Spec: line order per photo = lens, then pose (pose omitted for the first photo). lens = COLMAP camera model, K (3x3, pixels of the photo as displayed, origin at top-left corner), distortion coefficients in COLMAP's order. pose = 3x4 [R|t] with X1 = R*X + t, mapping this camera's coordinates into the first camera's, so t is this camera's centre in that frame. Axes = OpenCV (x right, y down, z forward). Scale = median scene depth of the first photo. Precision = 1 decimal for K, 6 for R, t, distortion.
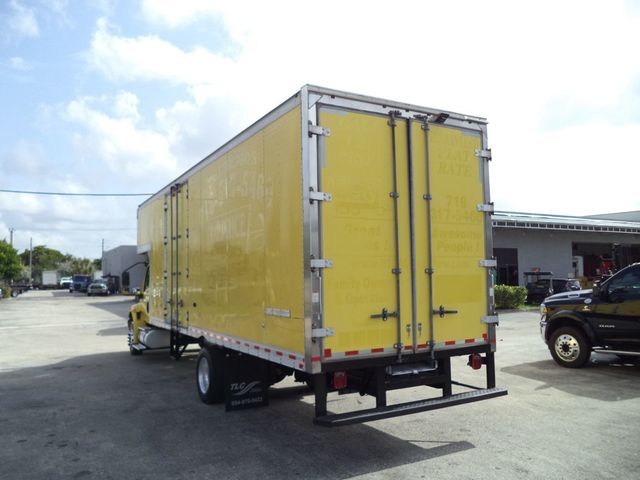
lens RADIAL K [[515.9, 0, 321.1], [0, 515.9, 241.4], [0, 0, 1]] dist [-0.012479, -0.018281]
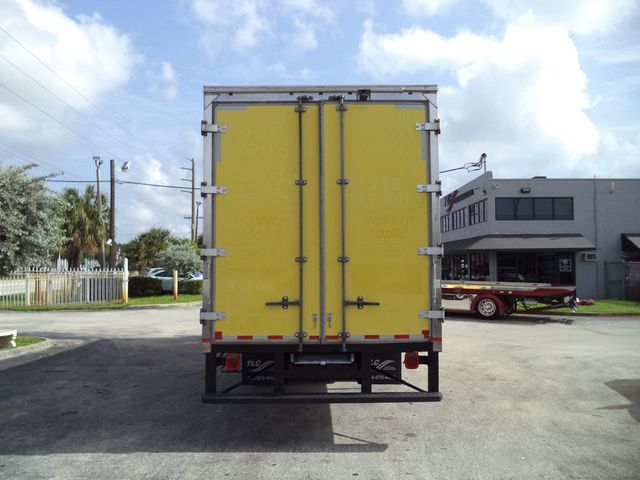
lens RADIAL K [[517.0, 0, 321.6], [0, 517.0, 240.7], [0, 0, 1]] dist [-0.010468, -0.018213]
pose [[0.871995, -0.013850, -0.489319, 0.617130], [0.026271, 0.999483, 0.018527, 0.003833], [0.488809, -0.029010, 0.871908, 0.144463]]
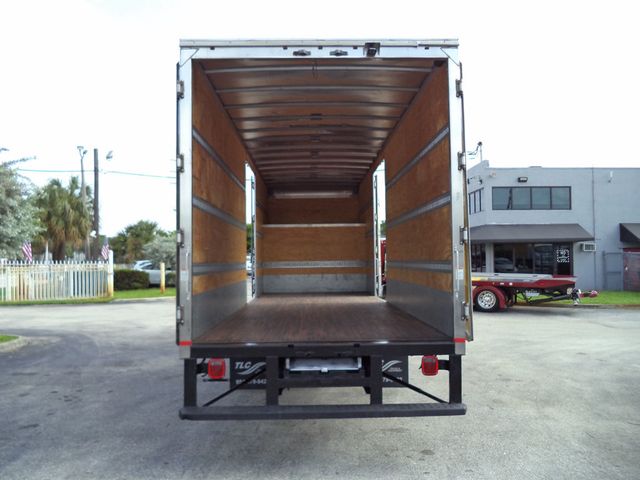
lens RADIAL K [[516.3, 0, 320.9], [0, 516.3, 240.3], [0, 0, 1]] dist [-0.013602, -0.015755]
pose [[0.880166, -0.010456, -0.474550, 0.529597], [0.029430, 0.999036, 0.032572, 0.020441], [0.473752, -0.042635, 0.879625, 0.268699]]
